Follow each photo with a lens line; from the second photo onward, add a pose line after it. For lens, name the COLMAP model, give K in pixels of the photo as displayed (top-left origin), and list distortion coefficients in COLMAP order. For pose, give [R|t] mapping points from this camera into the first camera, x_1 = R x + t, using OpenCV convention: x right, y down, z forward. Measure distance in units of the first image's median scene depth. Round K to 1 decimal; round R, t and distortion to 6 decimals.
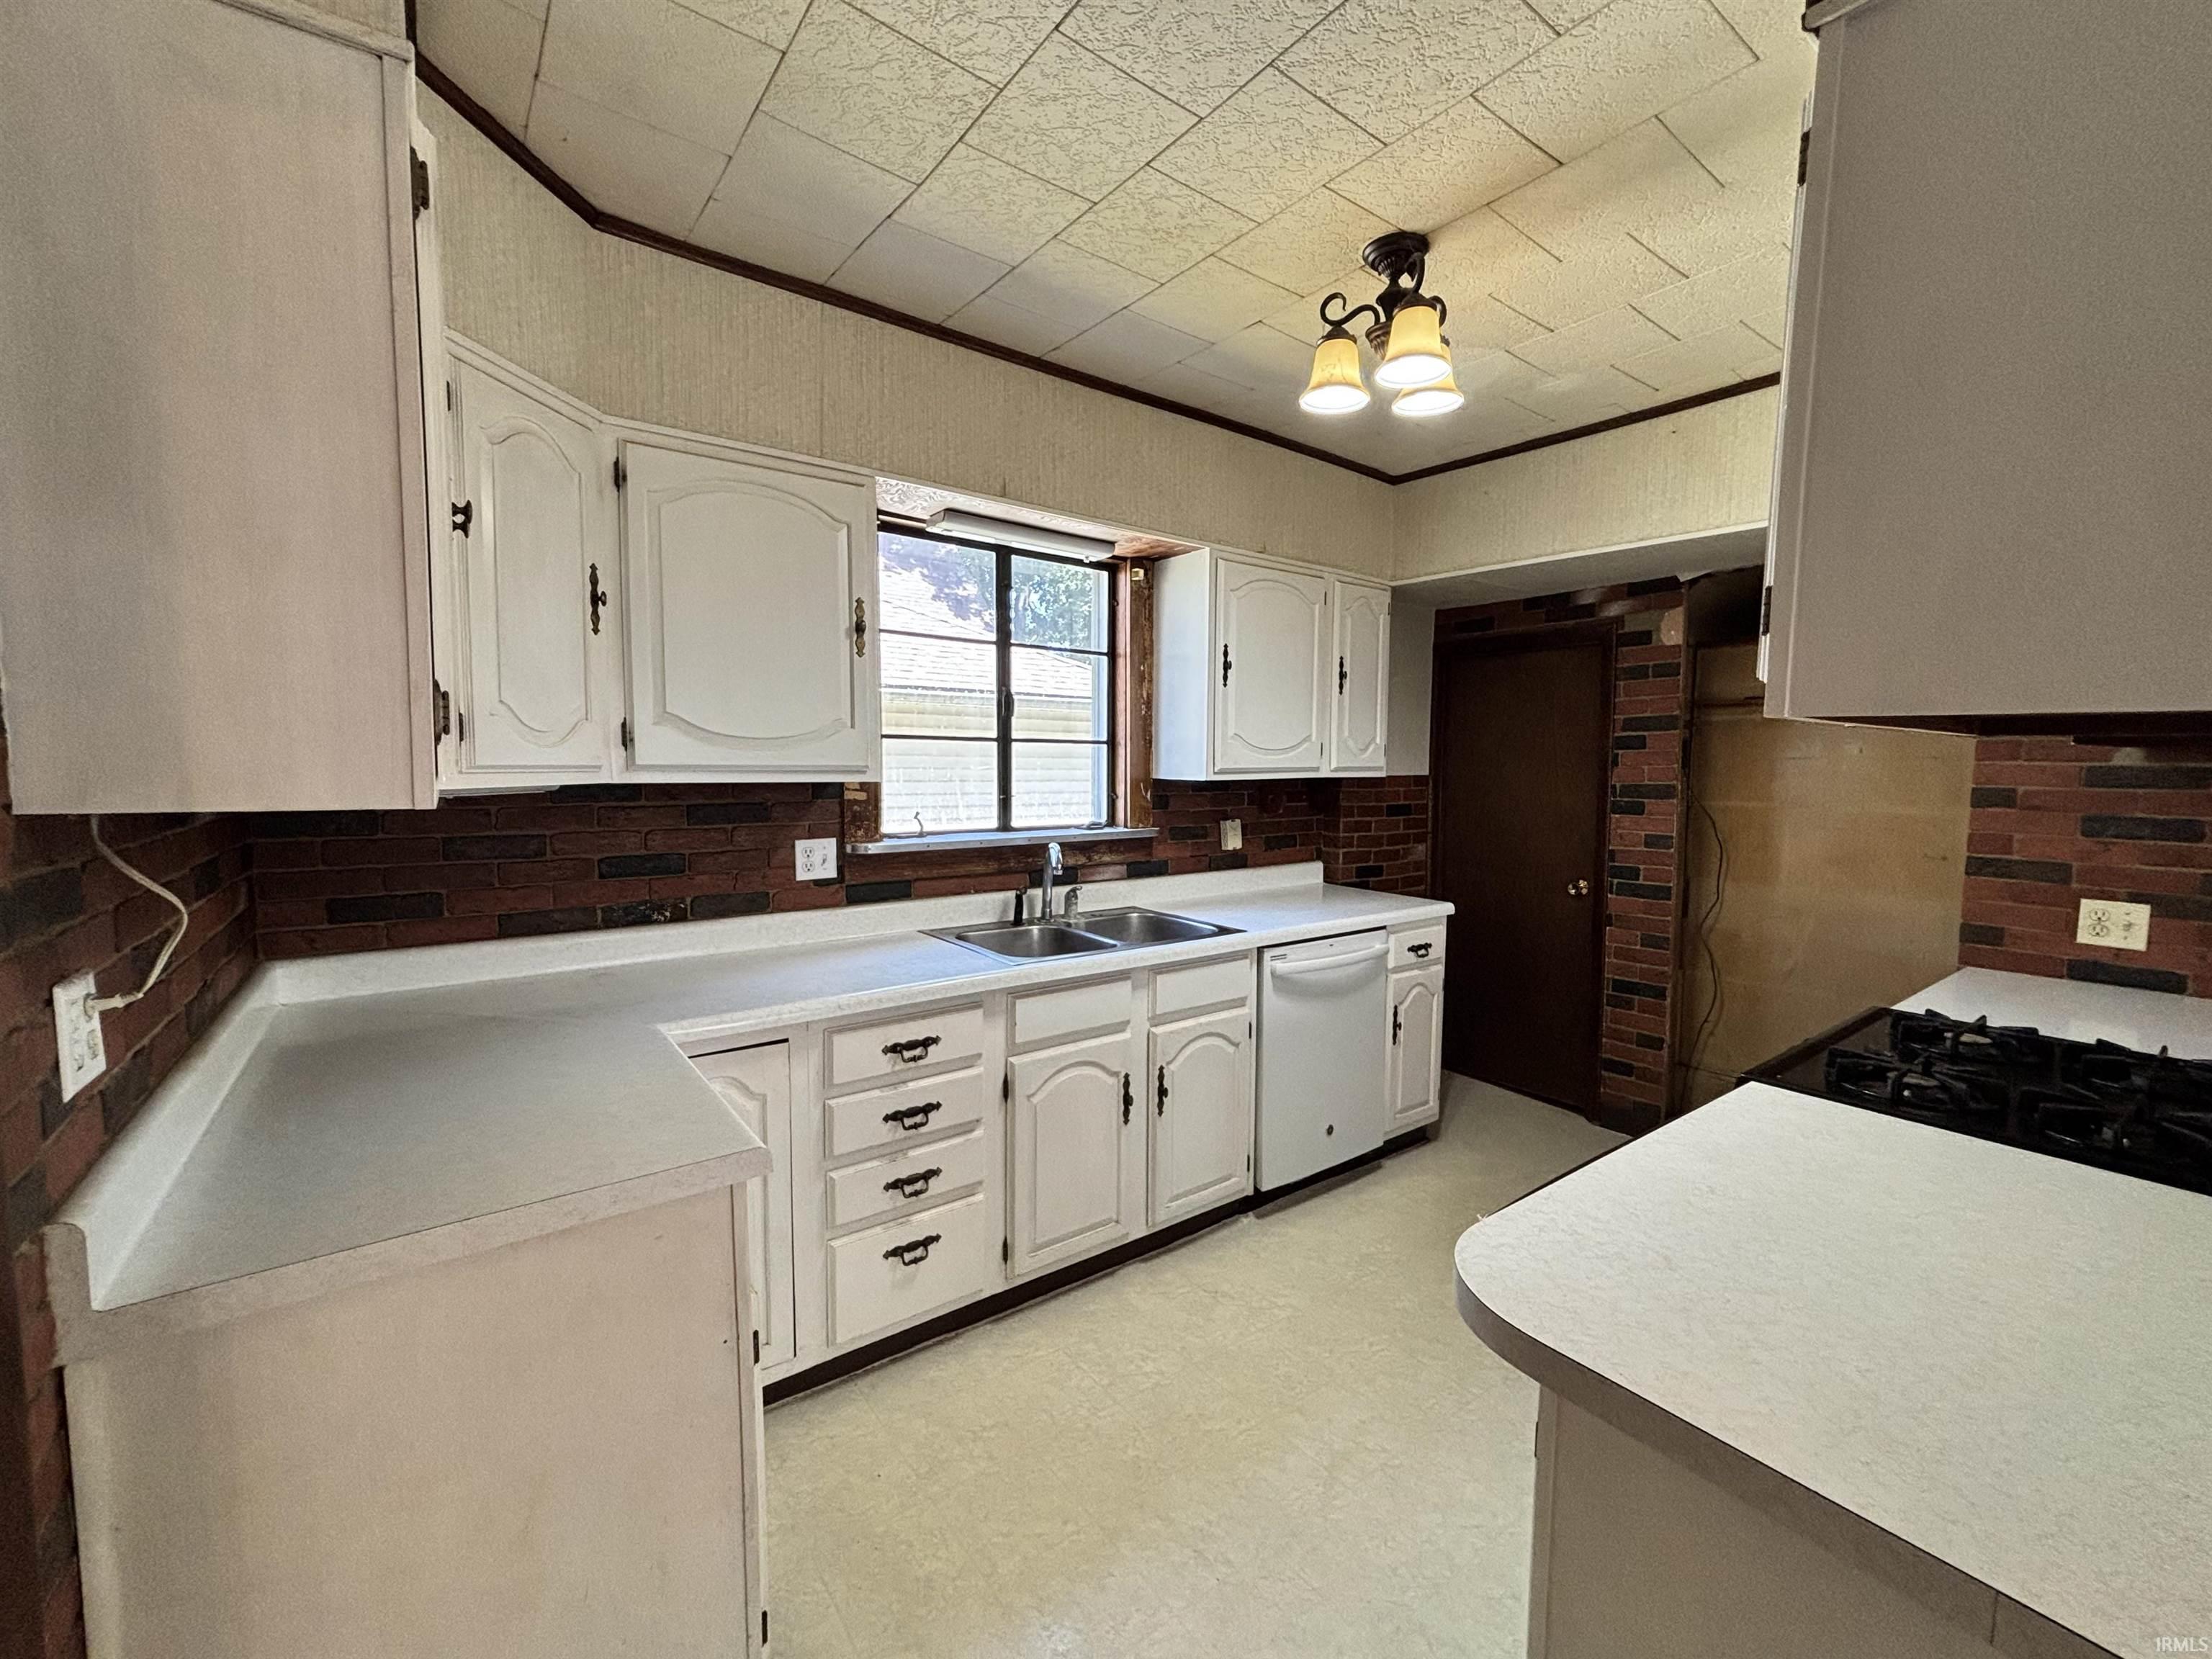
lens RADIAL K [[897.5, 0, 1105.8], [0, 897.5, 832.7], [0, 0, 1]] dist [0.002133, -0.000081]
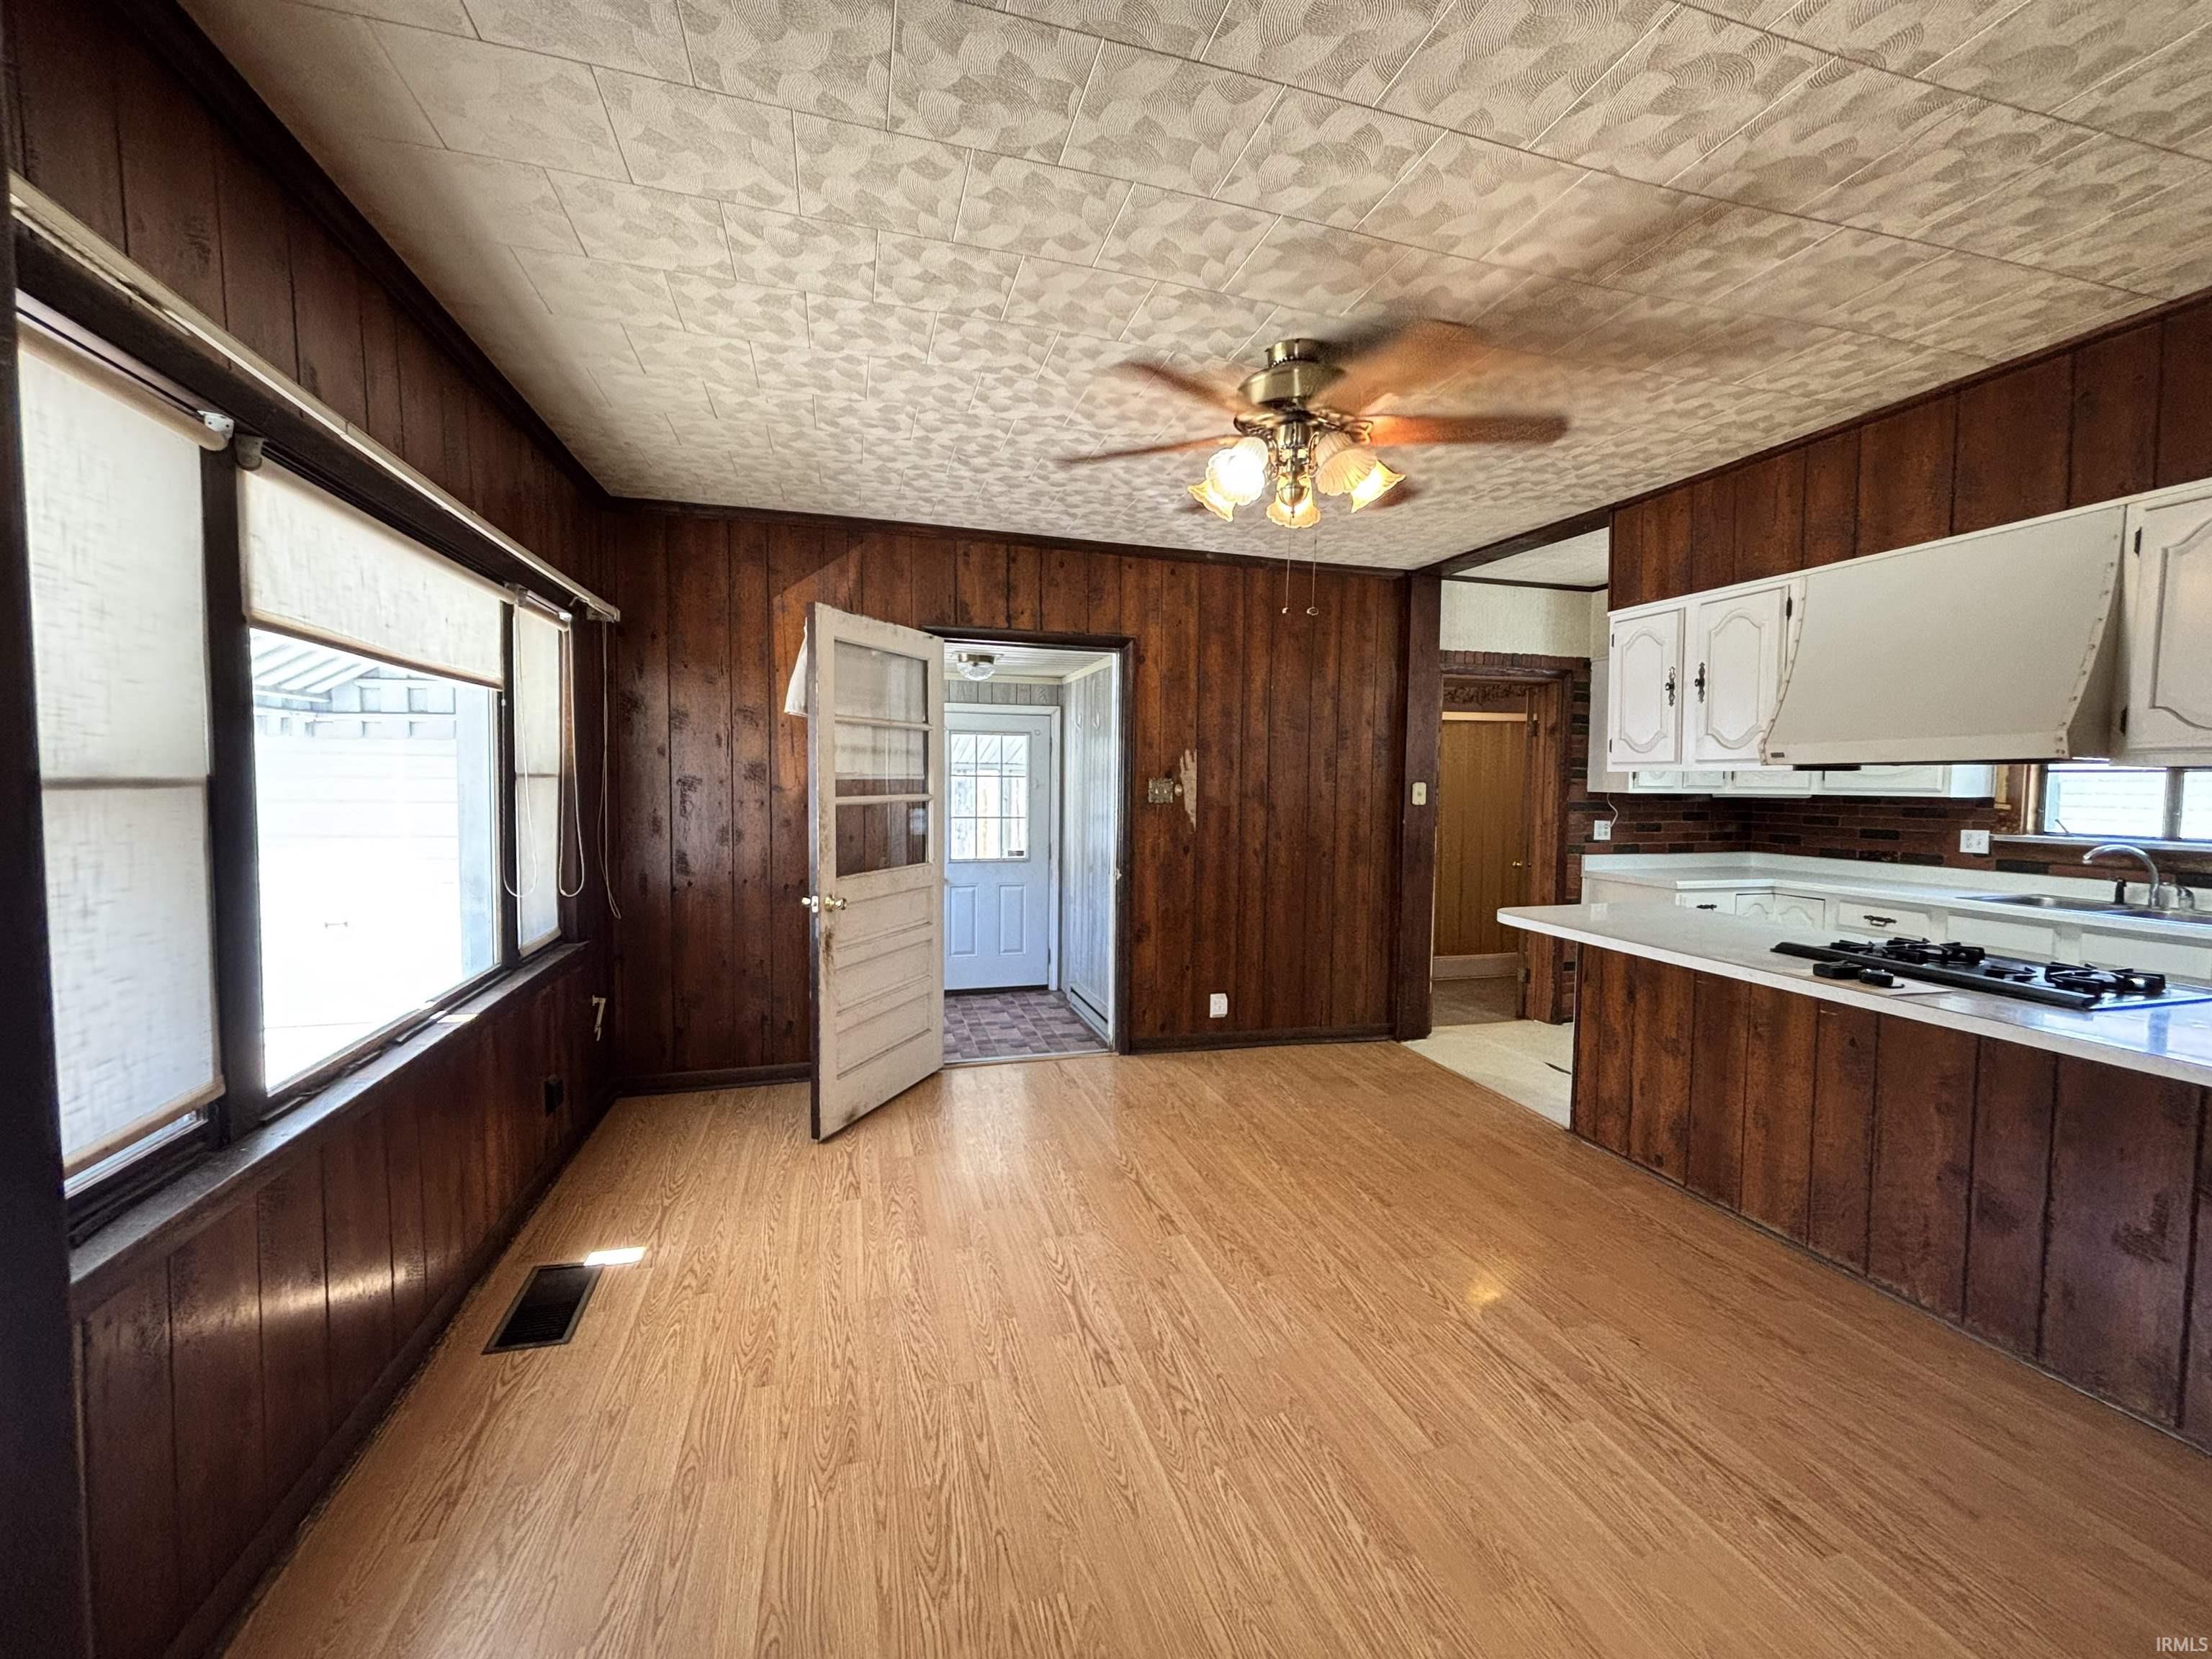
lens RADIAL K [[897.5, 0, 1102.6], [0, 897.5, 828.6], [0, 0, 1]] dist [0.002133, -0.000081]
pose [[-0.358785, 0.042917, -0.932433, 1.762471], [-0.080141, 0.993837, 0.076580, 0.005465], [0.929974, 0.102202, -0.353134, 0.013634]]
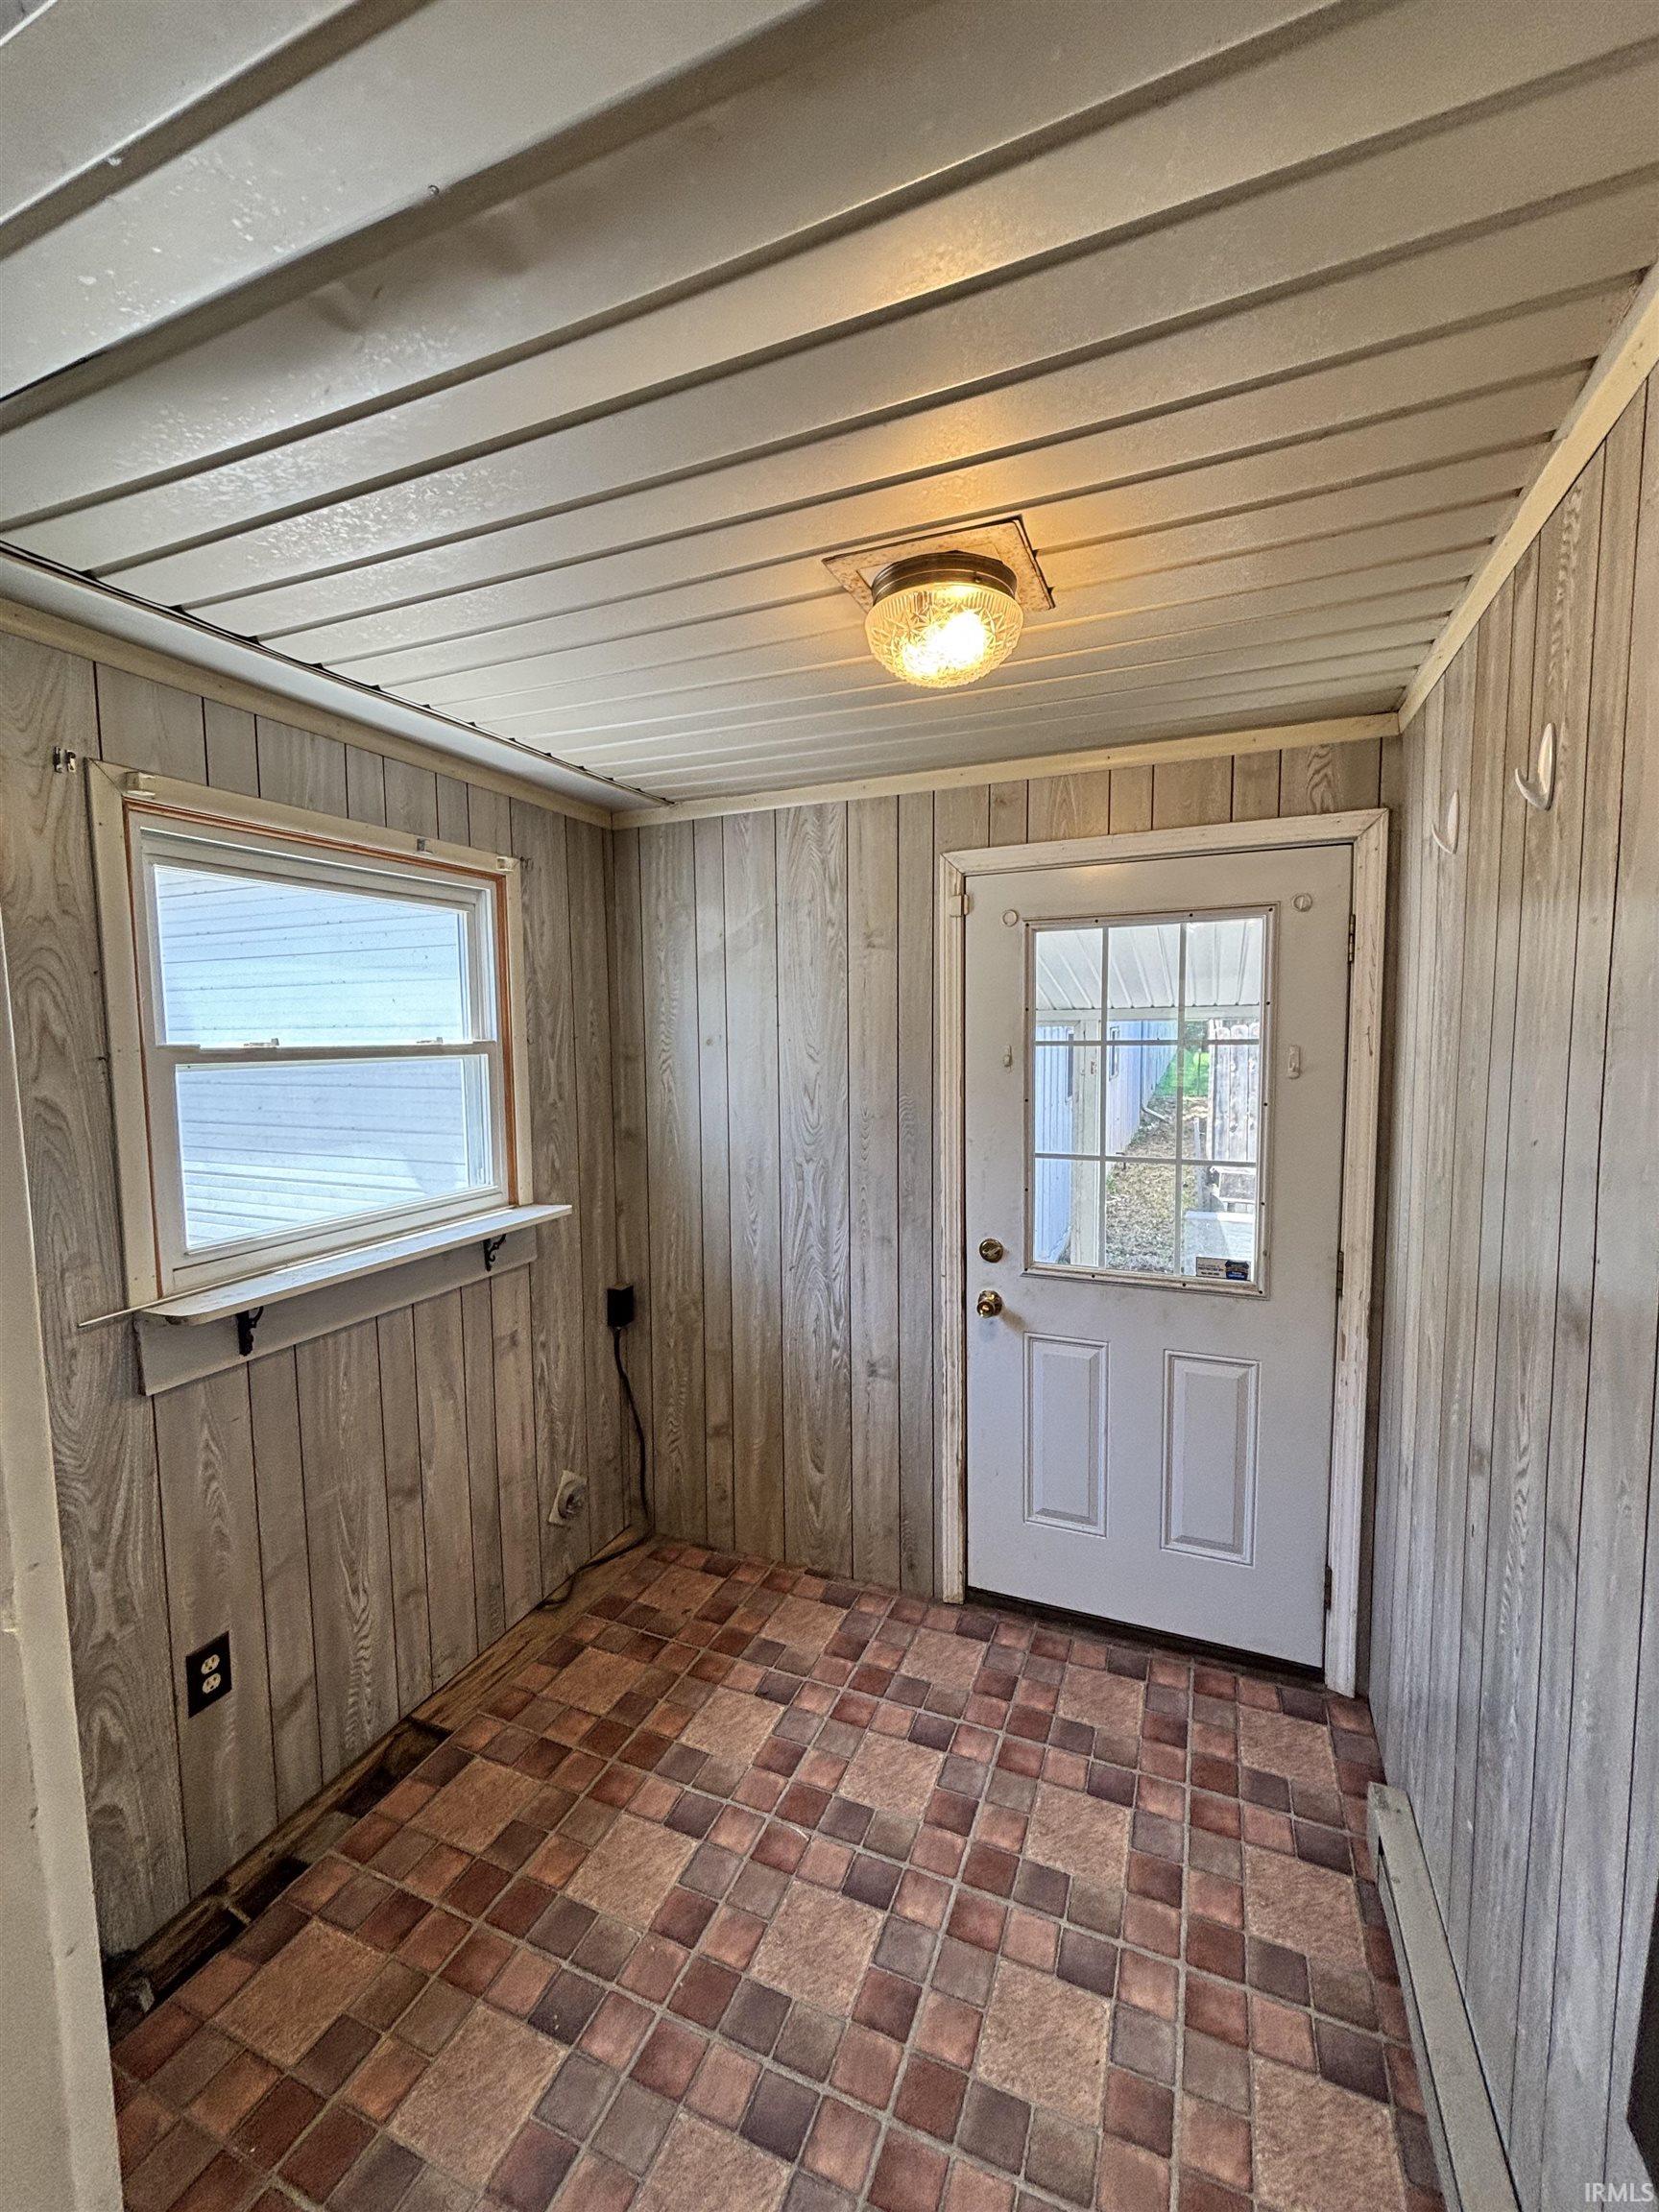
lens RADIAL K [[897.5, 0, 832.0], [0, 897.5, 1113.3], [0, 0, 1]] dist [0.002133, -0.000081]
pose [[-0.862192, 0.053983, -0.503698, 0.350907], [-0.023987, 0.988840, 0.147036, 0.022236], [0.506014, 0.138856, -0.851275, -0.536094]]
